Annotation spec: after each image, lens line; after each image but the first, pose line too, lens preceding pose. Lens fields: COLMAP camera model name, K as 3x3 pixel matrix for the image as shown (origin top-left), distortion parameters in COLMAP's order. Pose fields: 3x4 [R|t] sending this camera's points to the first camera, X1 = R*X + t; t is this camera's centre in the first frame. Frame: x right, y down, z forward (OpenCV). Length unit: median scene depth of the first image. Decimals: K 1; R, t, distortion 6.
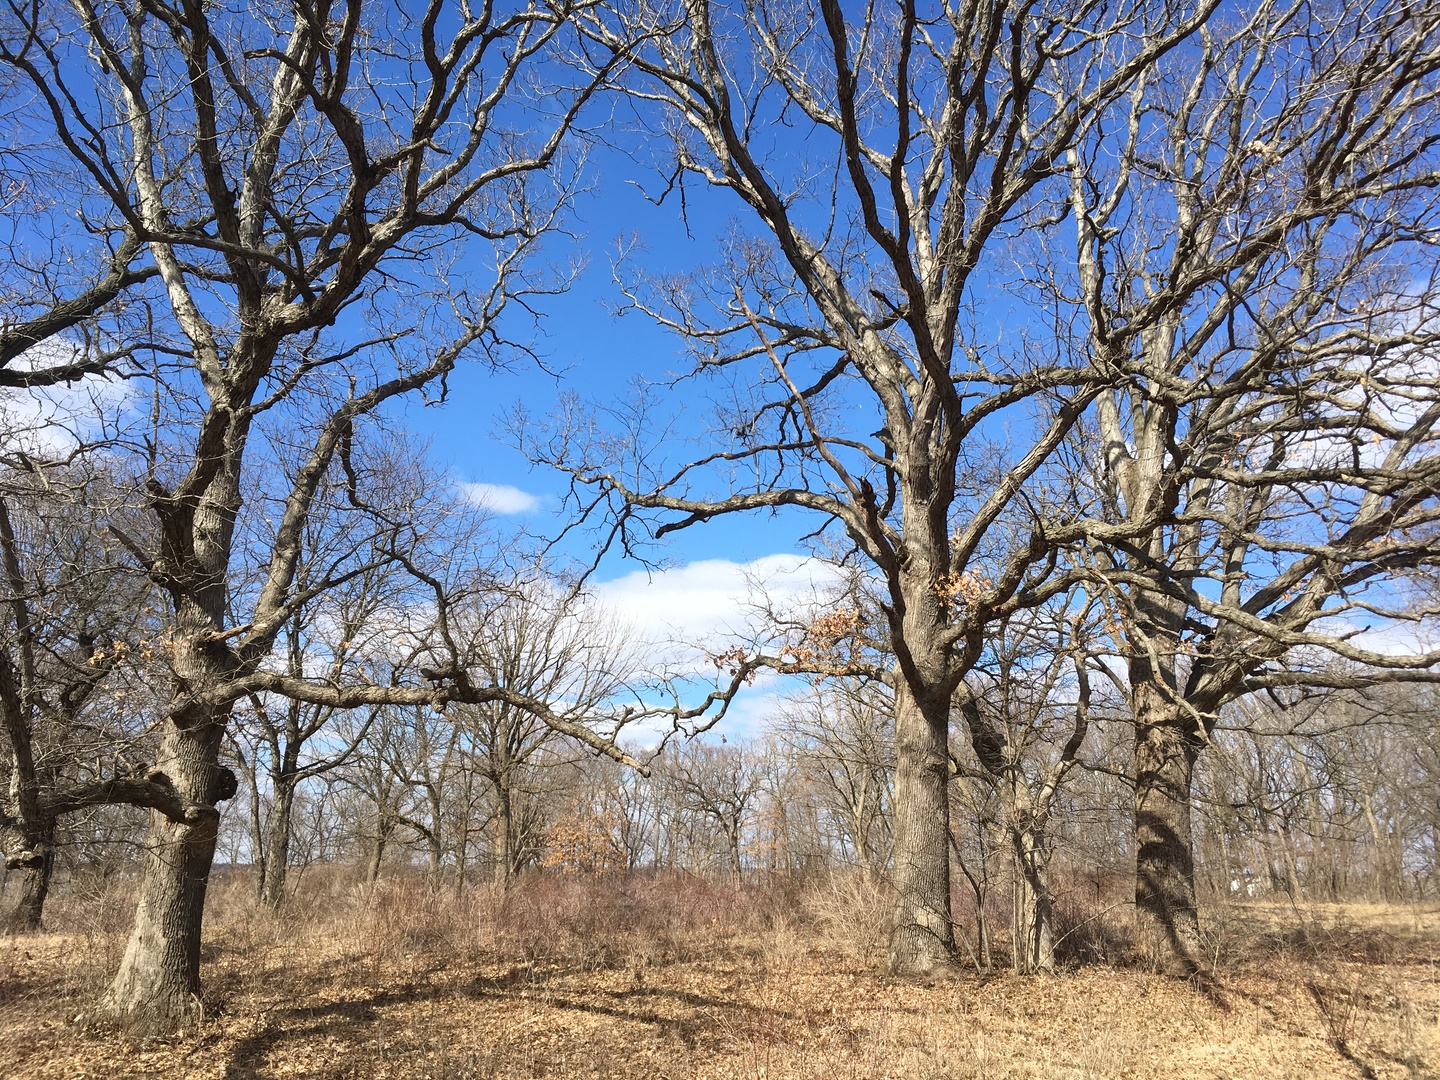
lens RADIAL K [[1197.4, 0, 723.5], [0, 1197.4, 546.5], [0, 0, 1]] dist [0.063897, -0.074363]
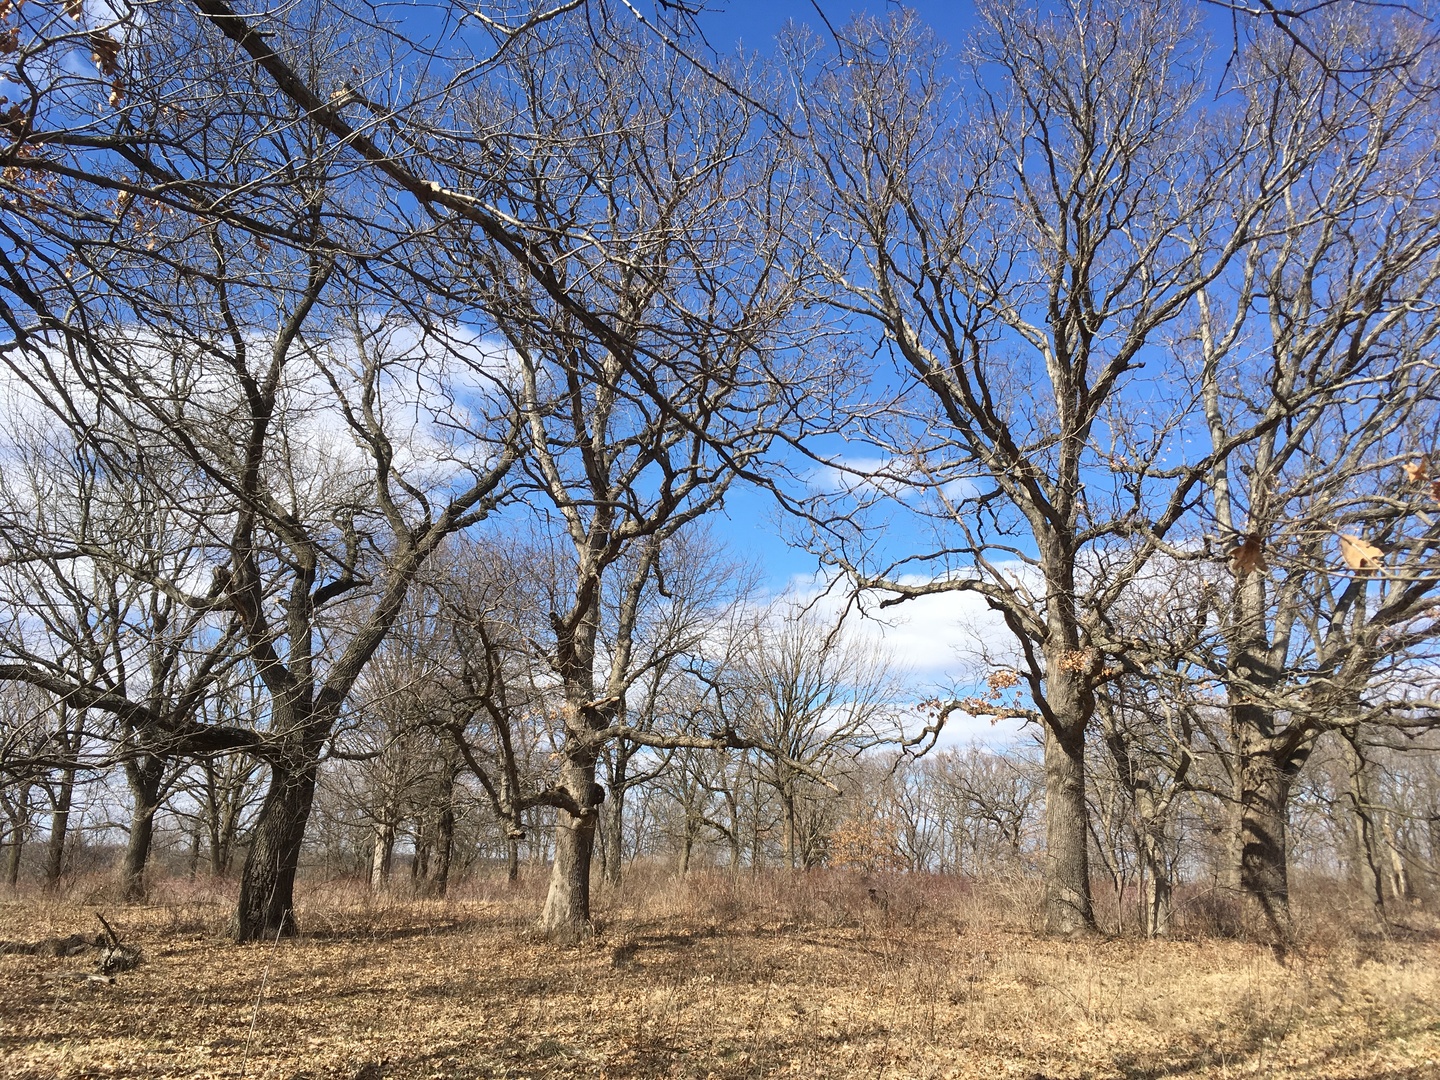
lens RADIAL K [[1197.4, 0, 723.5], [0, 1197.4, 546.5], [0, 0, 1]] dist [0.063897, -0.074363]
pose [[0.971106, -0.041139, -0.235076, 0.107915], [0.039988, 0.999153, -0.009664, -0.084364], [0.235275, -0.000016, 0.971929, -0.393545]]
